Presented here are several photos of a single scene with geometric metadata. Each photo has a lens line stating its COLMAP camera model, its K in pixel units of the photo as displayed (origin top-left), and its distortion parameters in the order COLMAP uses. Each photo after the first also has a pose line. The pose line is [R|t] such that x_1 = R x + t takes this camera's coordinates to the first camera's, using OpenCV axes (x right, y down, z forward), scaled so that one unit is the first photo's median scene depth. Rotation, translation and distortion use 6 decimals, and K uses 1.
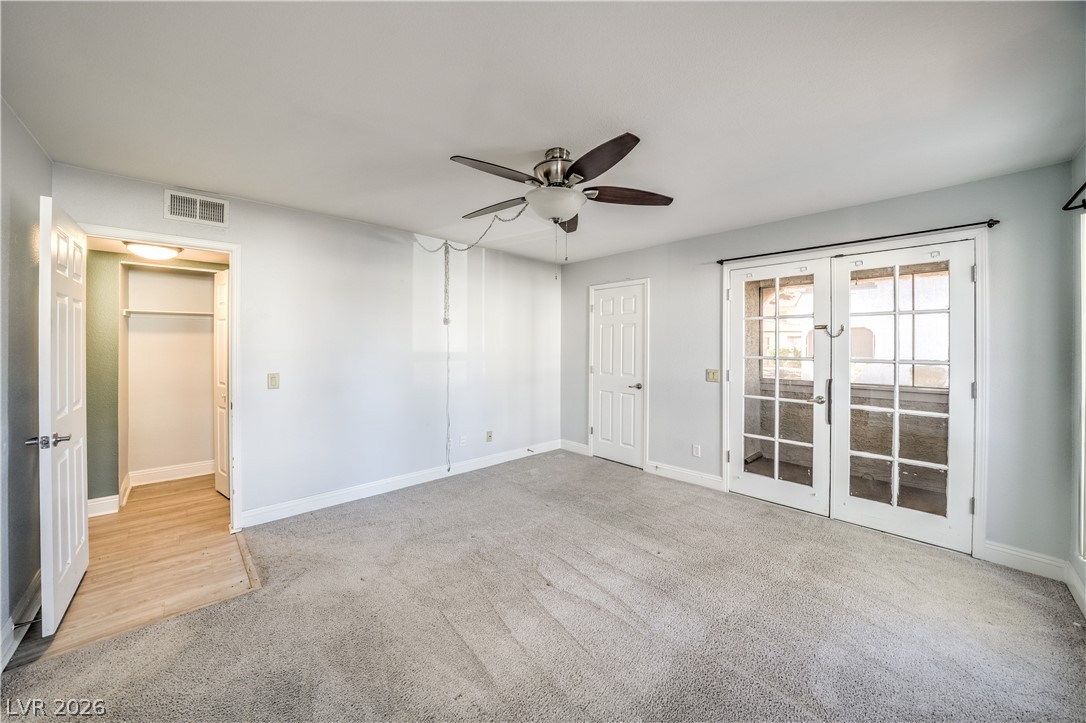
lens RADIAL K [[389.7, 0, 537.0], [0, 389.7, 337.7], [0, 0, 1]] dist [-0.018630, 0.000094]
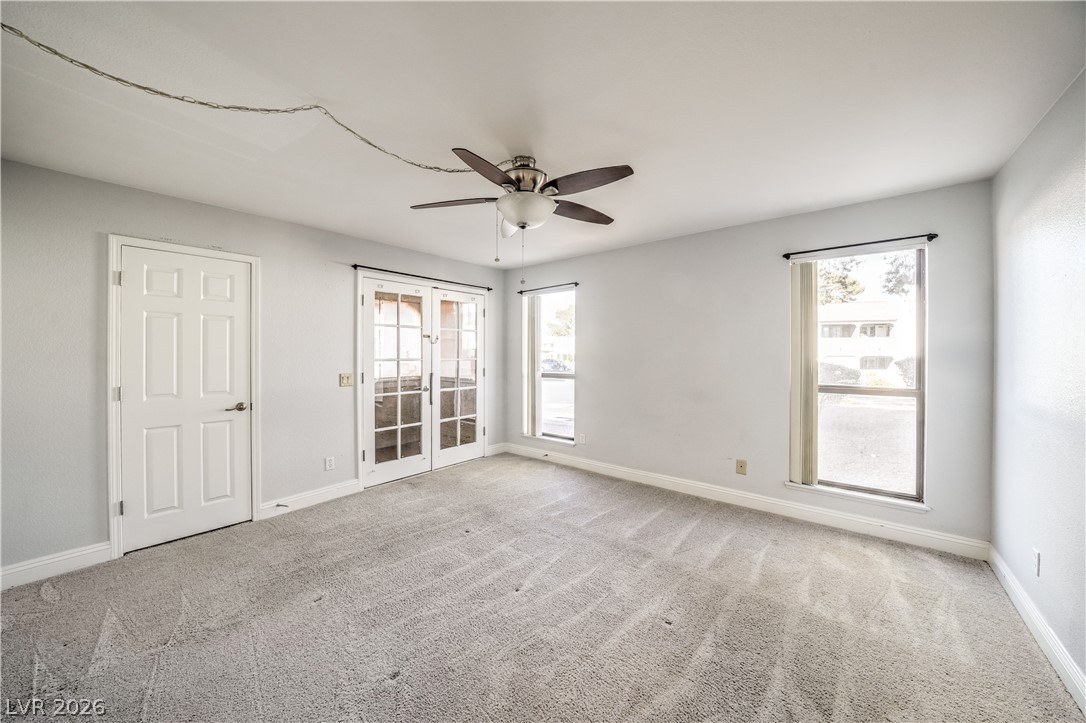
lens RADIAL K [[385.3, 0, 542.1], [0, 385.3, 347.9], [0, 0, 1]] dist [-0.020616, 0.000032]
pose [[-0.134587, 0.000864, 0.990901, -0.604651], [-0.025292, 0.999671, -0.004307, 0.008741], [-0.990579, -0.025641, -0.134521, 0.684931]]
